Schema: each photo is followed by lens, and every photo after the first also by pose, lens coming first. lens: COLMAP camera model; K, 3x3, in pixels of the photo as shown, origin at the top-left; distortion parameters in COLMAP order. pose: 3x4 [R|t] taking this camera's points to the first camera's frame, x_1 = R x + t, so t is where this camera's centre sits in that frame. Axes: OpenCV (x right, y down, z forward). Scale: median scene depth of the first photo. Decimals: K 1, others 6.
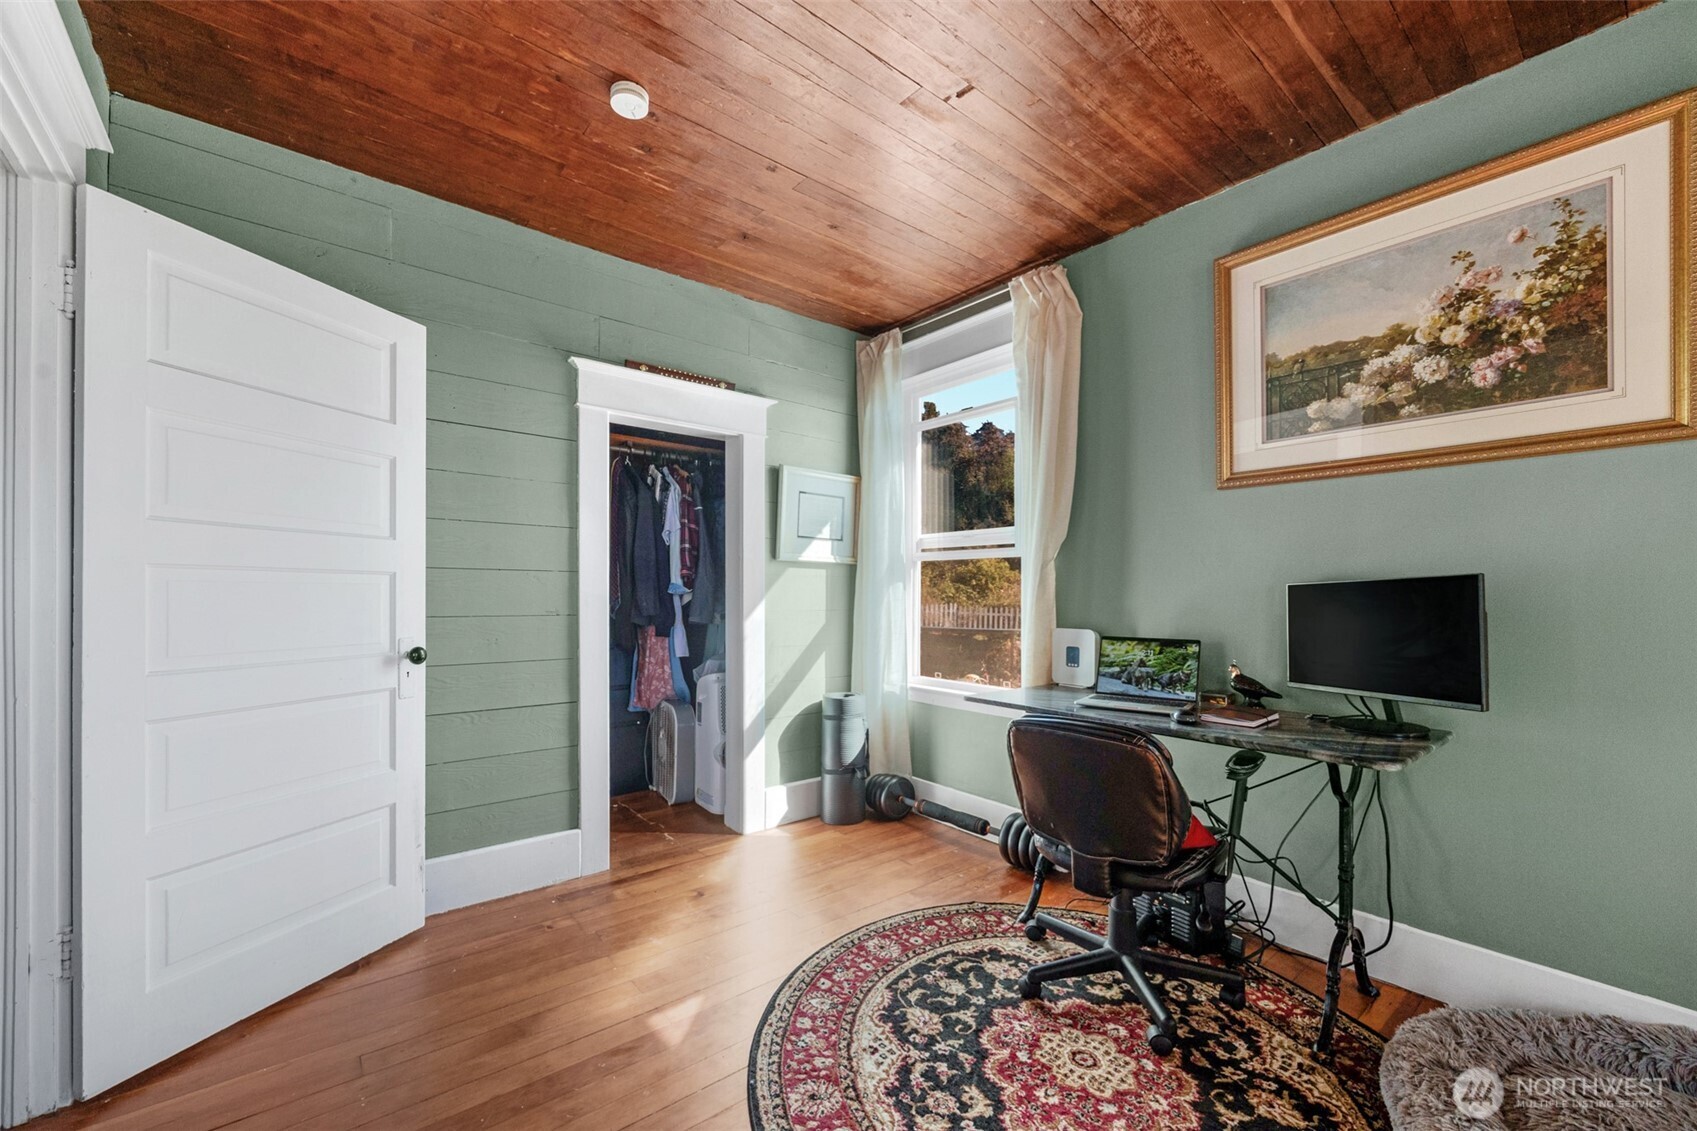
lens RADIAL K [[705.4, 0, 868.0], [0, 705.4, 589.6], [0, 0, 1]] dist [-0.000383, -0.000056]
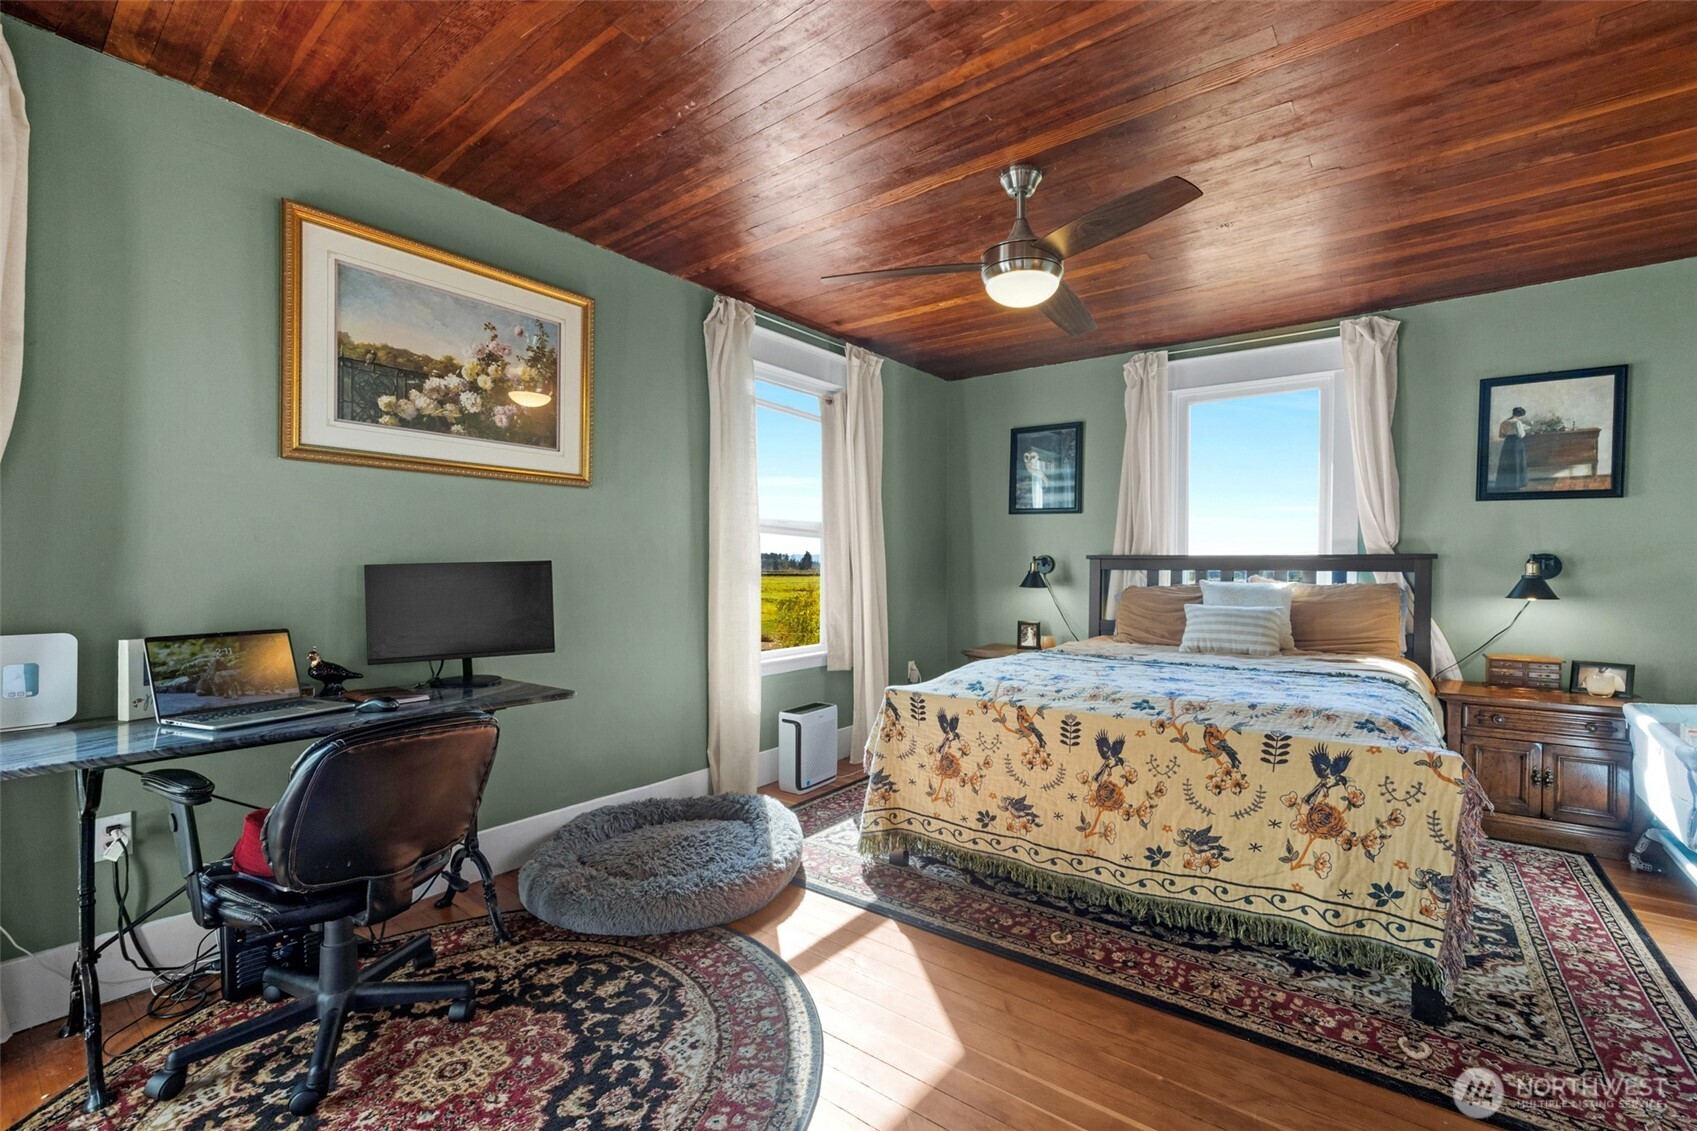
lens RADIAL K [[705.4, 0, 854.9], [0, 705.4, 568.2], [0, 0, 1]] dist [-0.000383, -0.000056]
pose [[-0.213381, 0.003256, 0.976964, -0.559925], [0.000443, 0.999995, -0.003236, -0.000004], [-0.976969, -0.000258, -0.213381, 0.520730]]
